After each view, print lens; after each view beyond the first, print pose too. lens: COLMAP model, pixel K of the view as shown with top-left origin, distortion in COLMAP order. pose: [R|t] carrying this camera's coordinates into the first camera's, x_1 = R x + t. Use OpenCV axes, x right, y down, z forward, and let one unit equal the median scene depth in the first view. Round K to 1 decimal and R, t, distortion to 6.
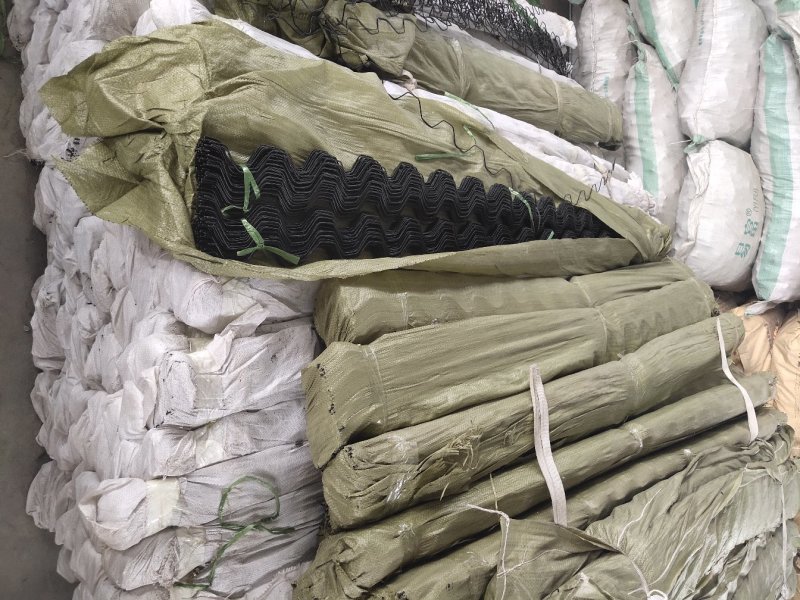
lens RADIAL K [[616.7, 0, 414.3], [0, 616.7, 300.0], [0, 0, 1]] dist [0.015988, -0.000438]
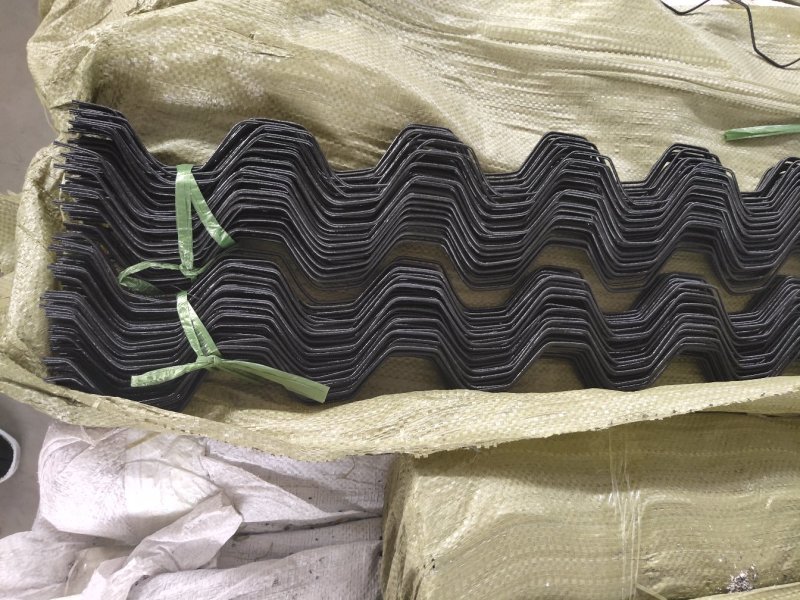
lens RADIAL K [[616.7, 0, 414.3], [0, 616.7, 300.0], [0, 0, 1]] dist [0.015988, -0.000438]
pose [[0.831814, 0.027684, -0.554363, 0.078375], [-0.062613, 0.997061, -0.044158, -0.106473], [0.551511, 0.071442, 0.831103, 0.665445]]
